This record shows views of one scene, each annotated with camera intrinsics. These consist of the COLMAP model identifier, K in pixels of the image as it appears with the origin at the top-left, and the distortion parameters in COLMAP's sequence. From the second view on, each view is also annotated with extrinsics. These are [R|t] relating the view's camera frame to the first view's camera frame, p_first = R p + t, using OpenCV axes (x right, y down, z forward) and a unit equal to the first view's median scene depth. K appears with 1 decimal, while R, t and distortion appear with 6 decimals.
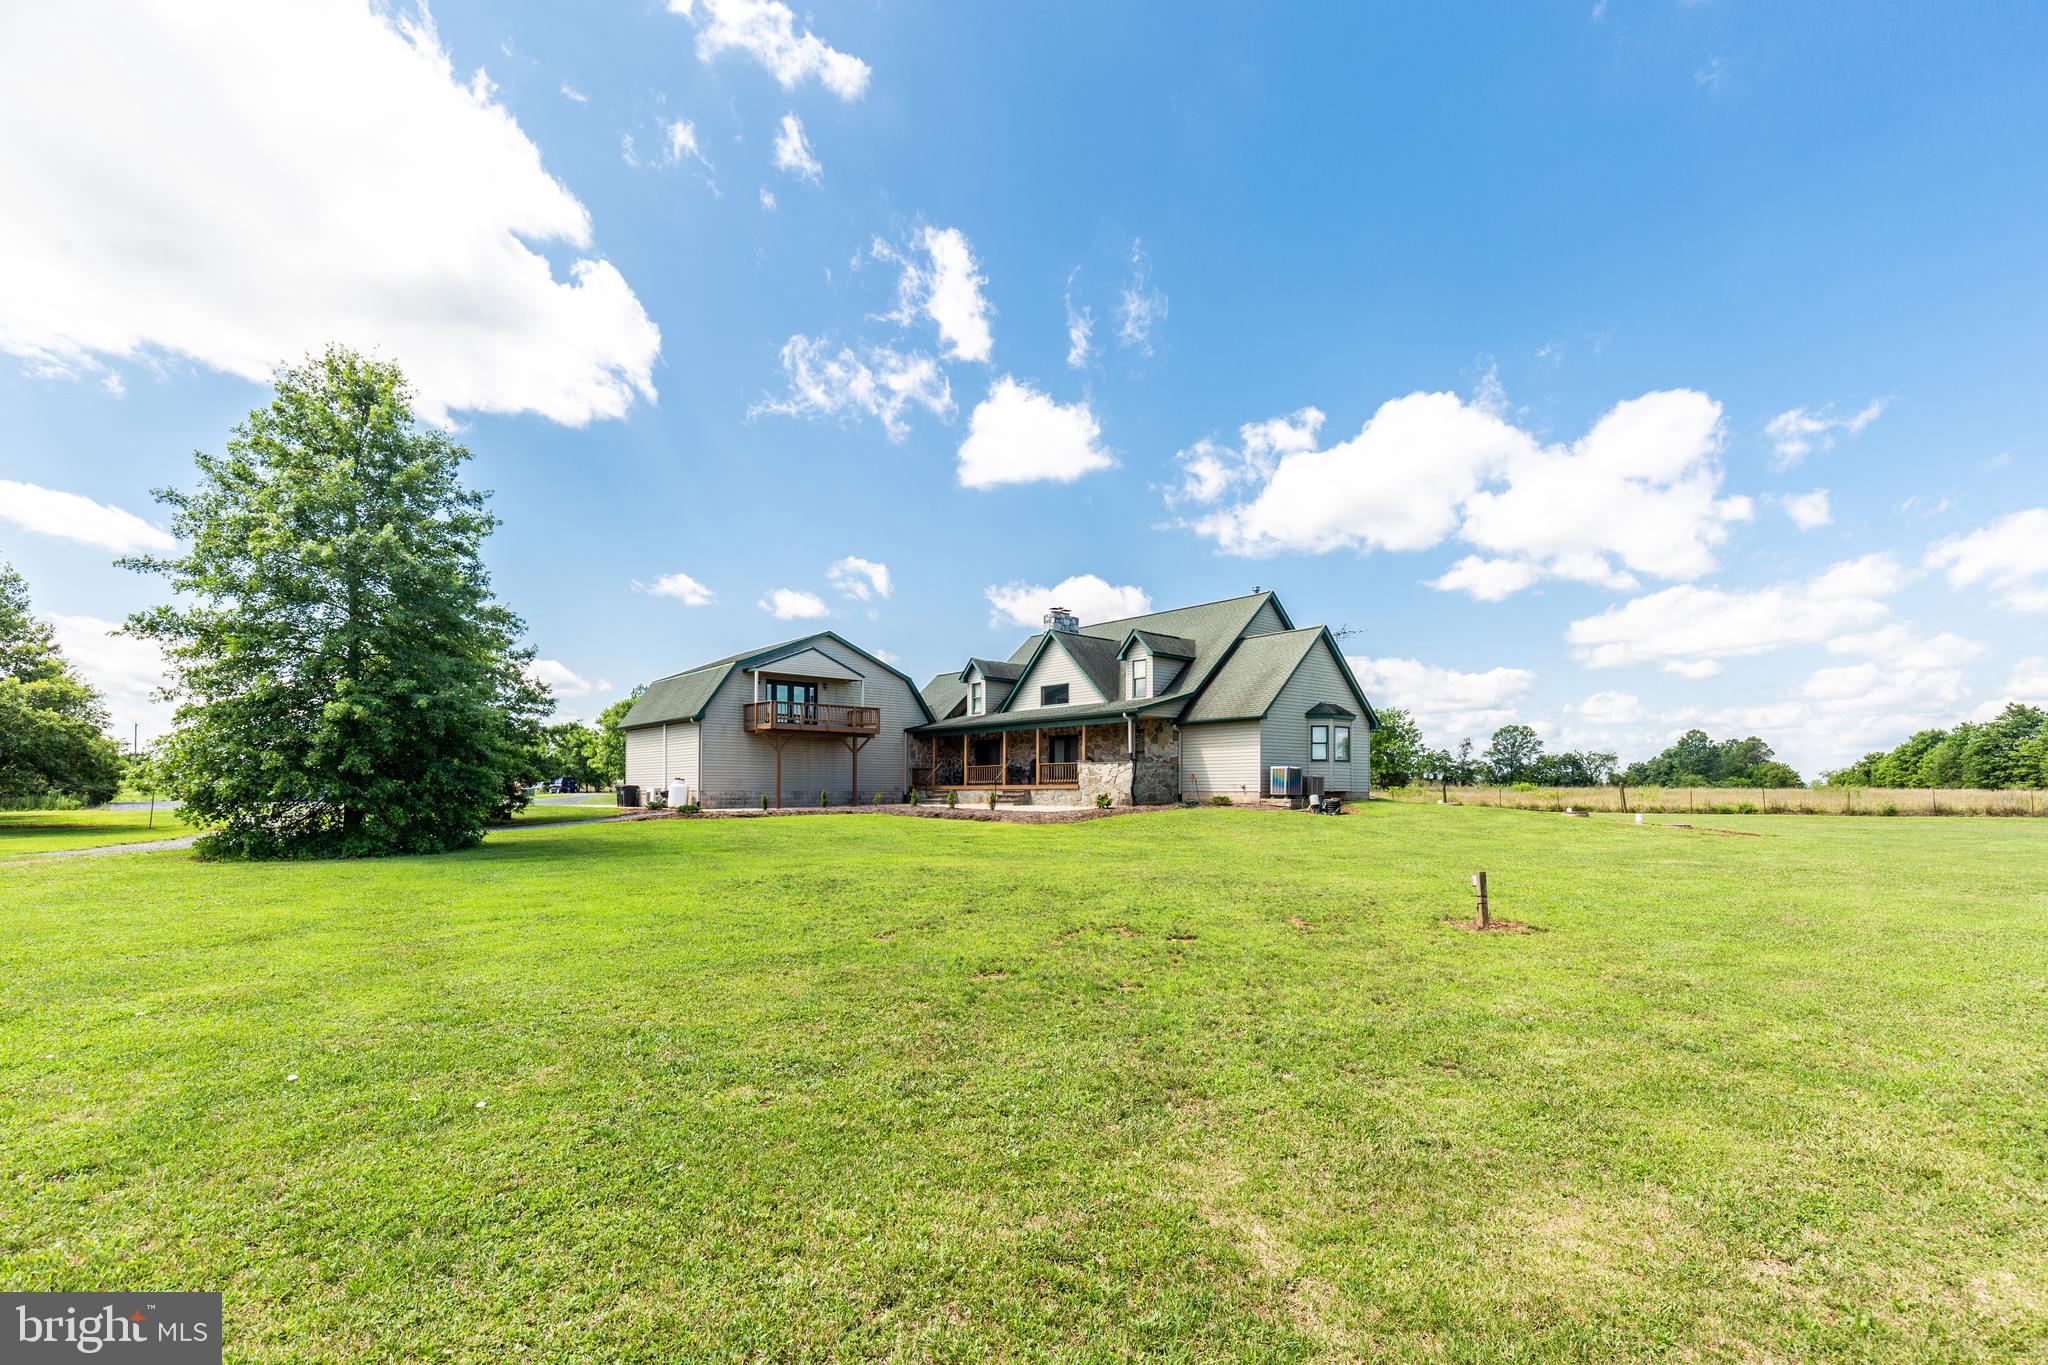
lens RADIAL K [[1001.8, 0, 1028.1], [0, 1001.8, 714.6], [0, 0, 1]] dist [0.001684, -0.000186]
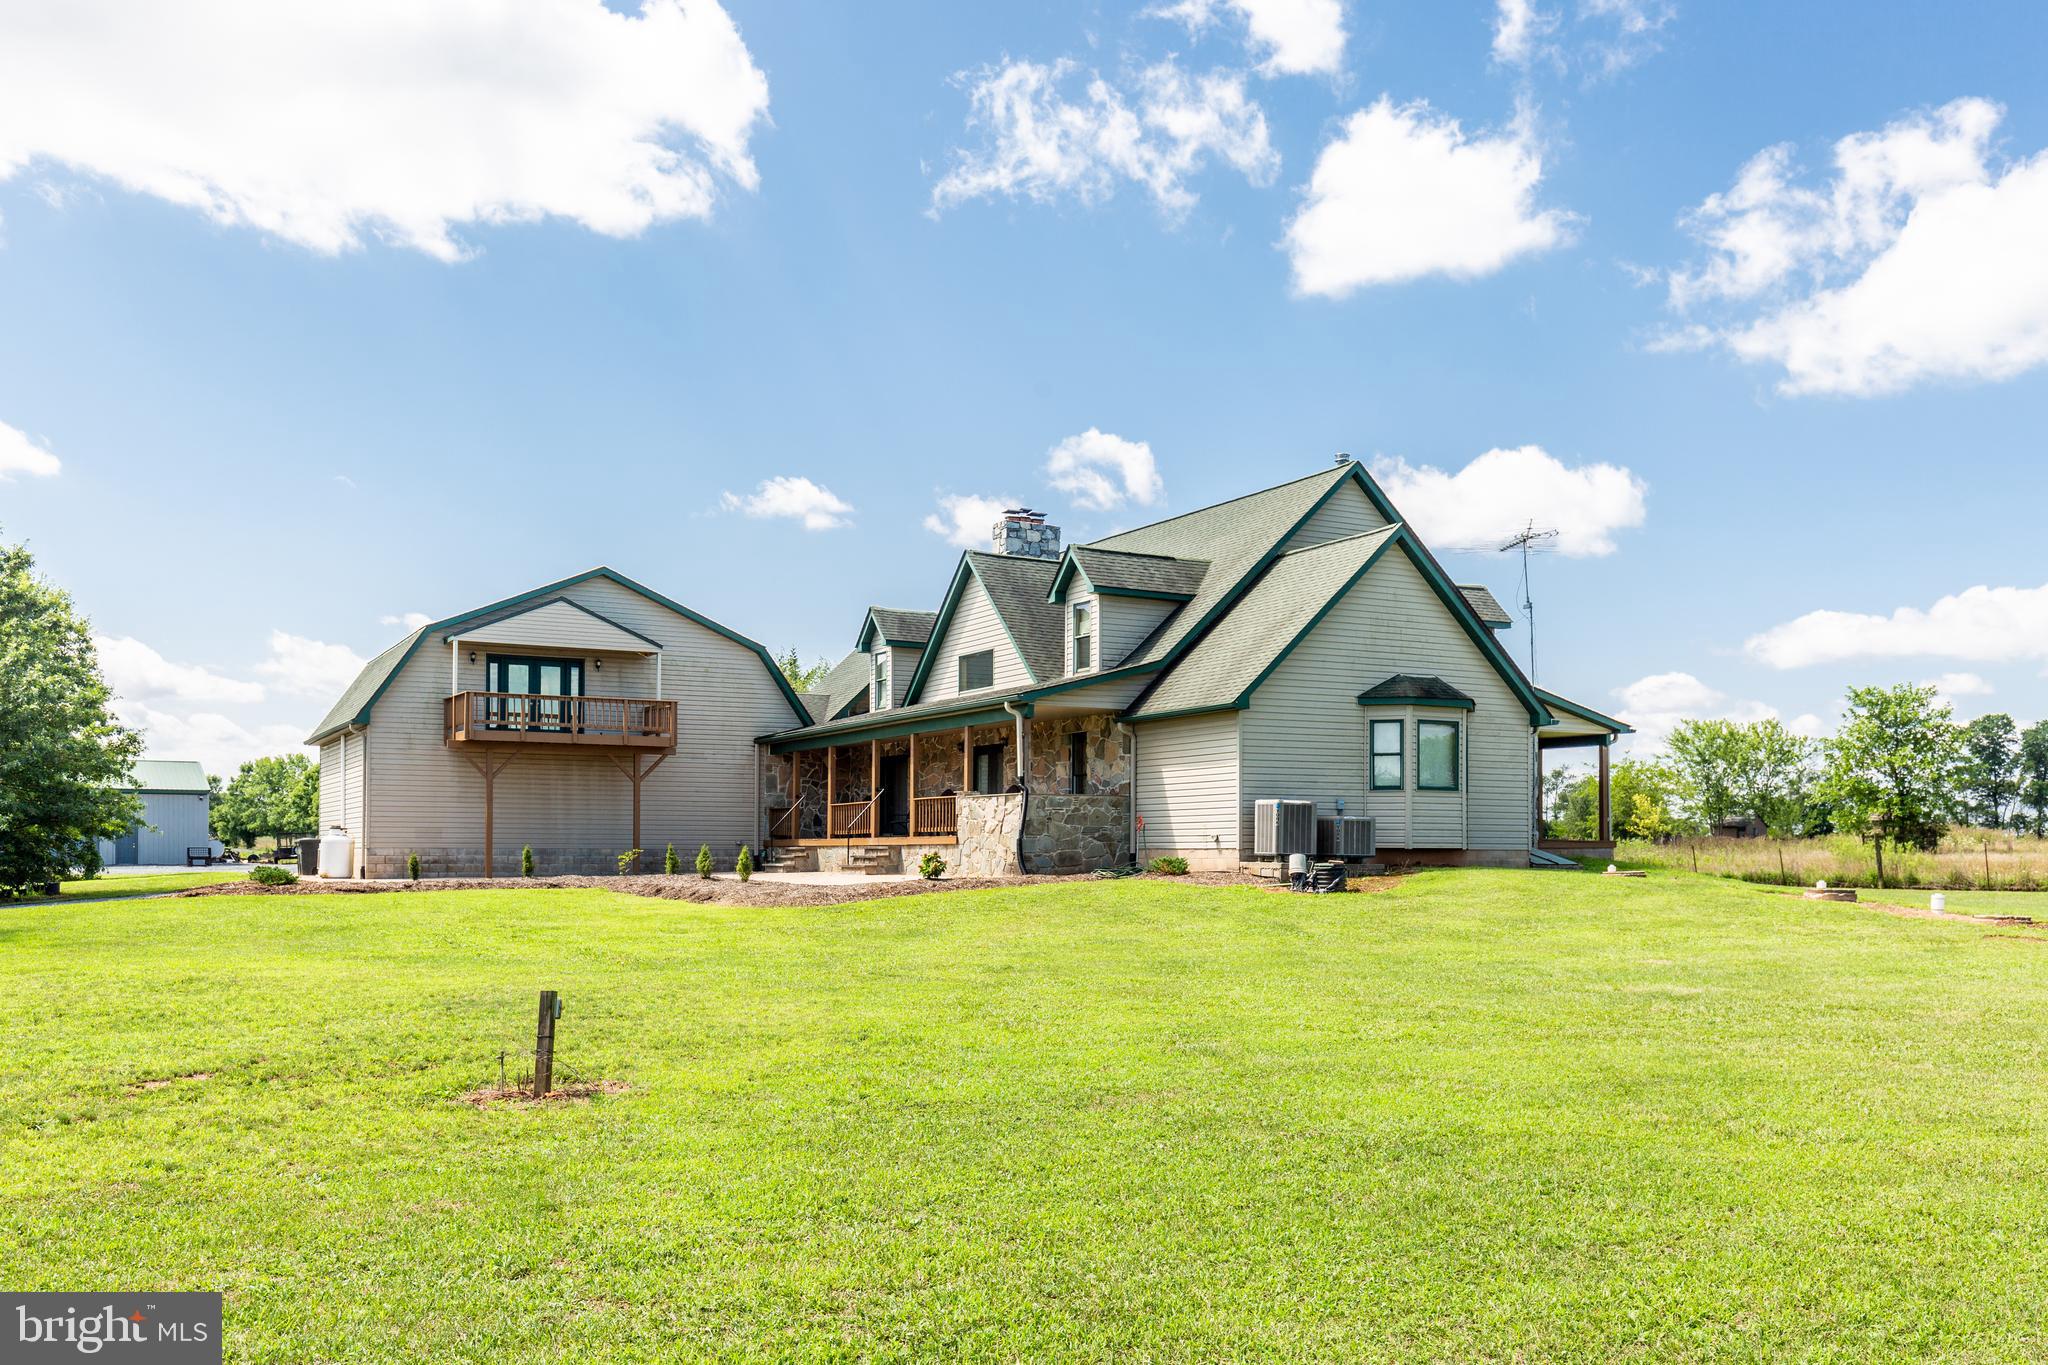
lens RADIAL K [[1809.4, 0, 1022.9], [0, 1809.4, 683.3], [0, 0, 1]] dist [-0.006437, -0.000429]
pose [[0.976543, -0.020225, -0.214371, 0.272833], [0.017055, 0.999716, -0.016627, 0.003693], [0.214646, 0.012581, 0.976611, 0.042996]]
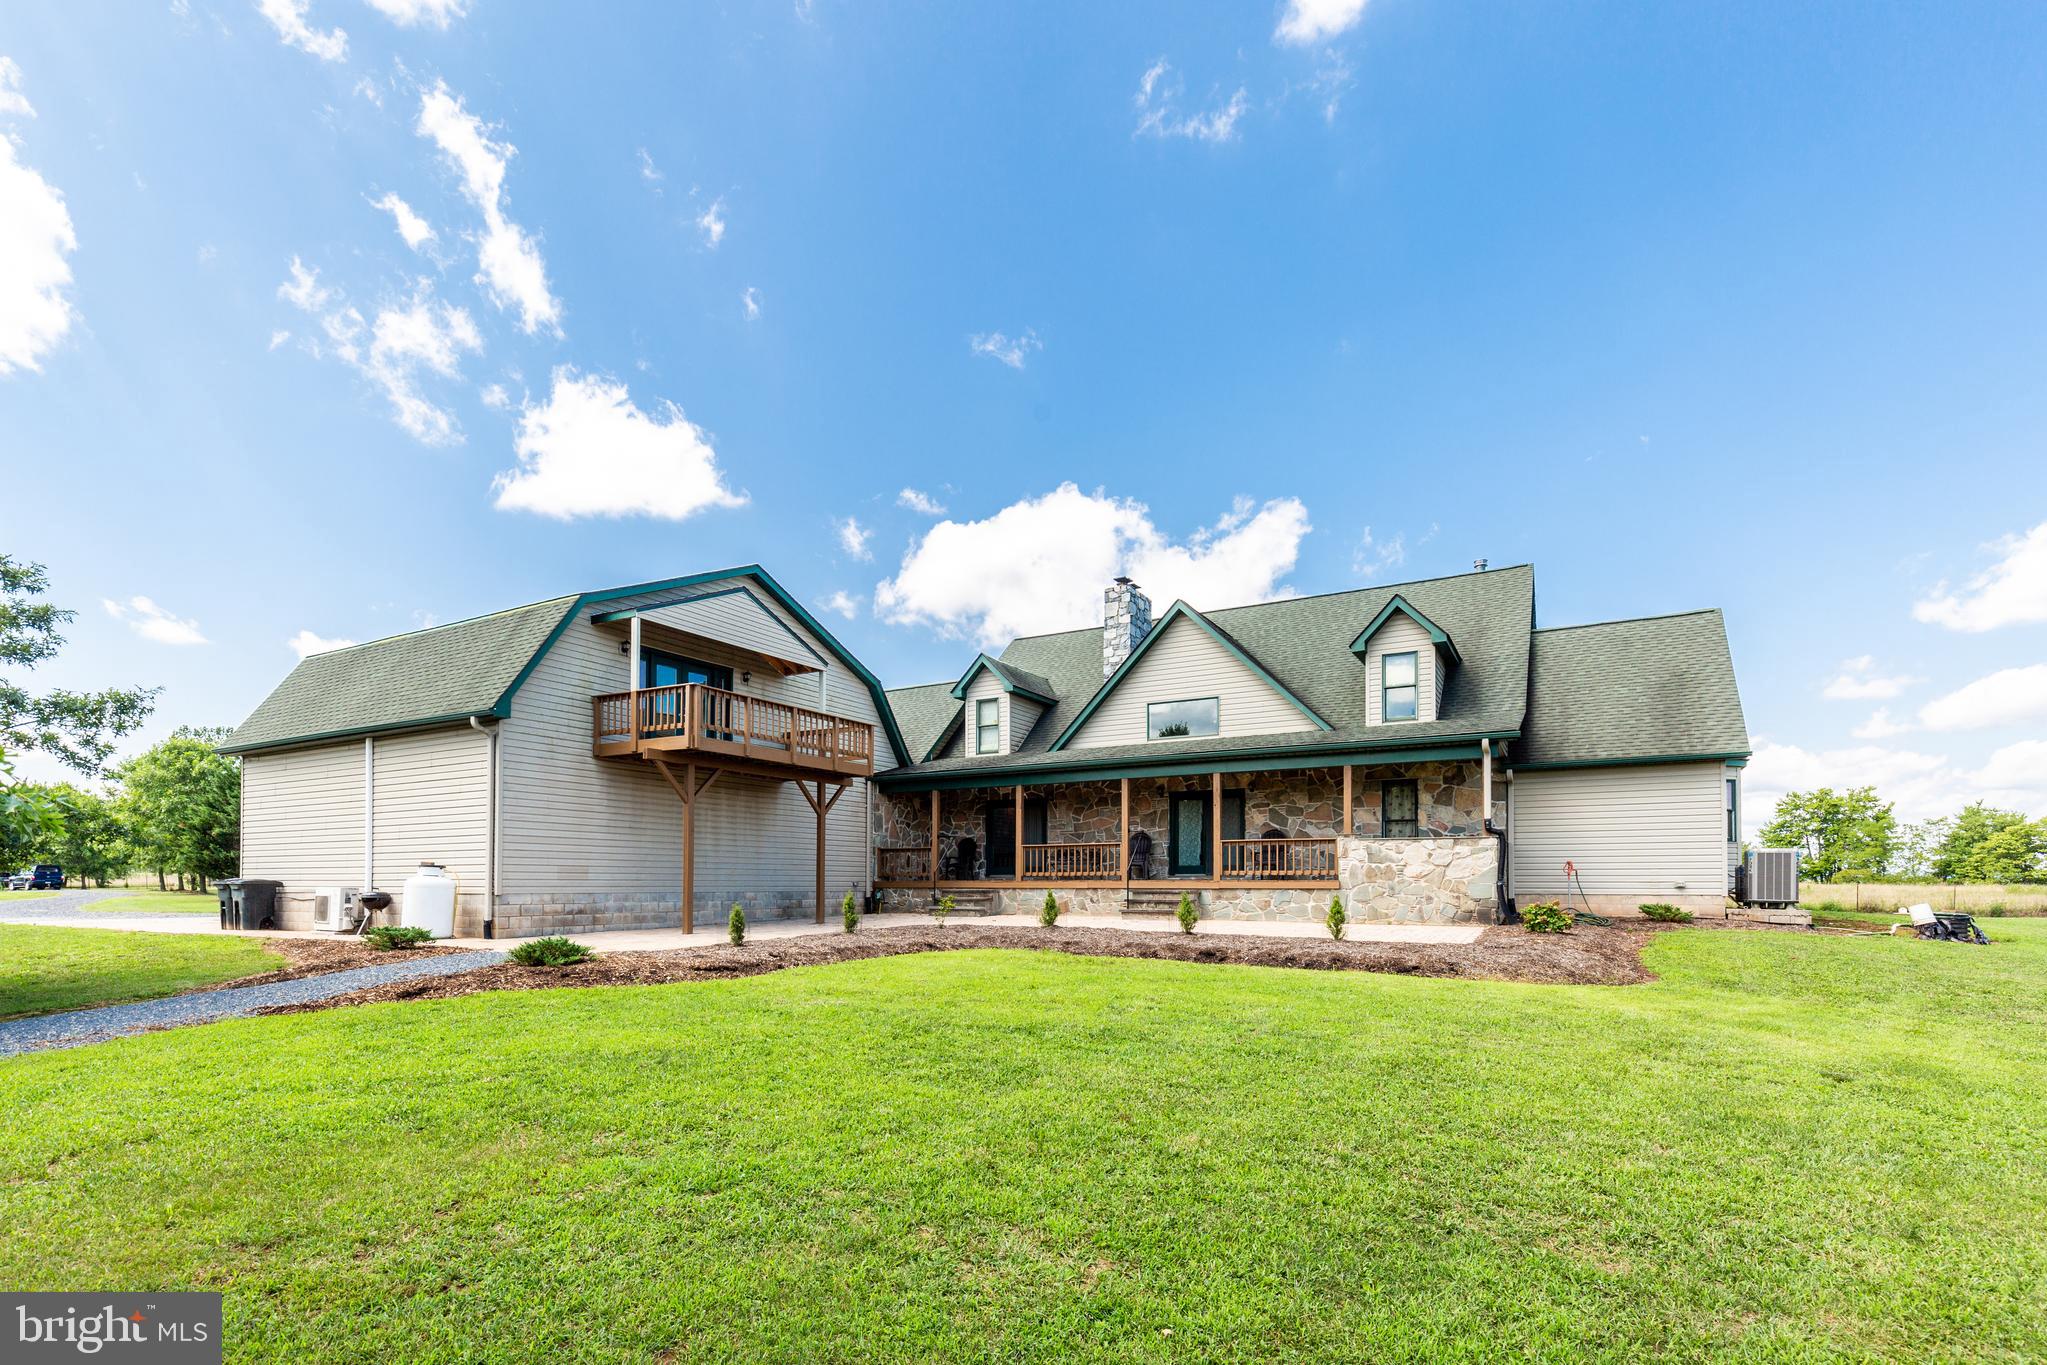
lens RADIAL K [[1003.1, 0, 1019.2], [0, 1003.1, 794.3], [0, 0, 1]] dist [0.001421, -0.000164]
pose [[0.939989, 0.030220, 0.339863, -0.257789], [-0.026786, 0.999532, -0.014792, 0.034595], [-0.340150, 0.004800, 0.940359, 0.522997]]
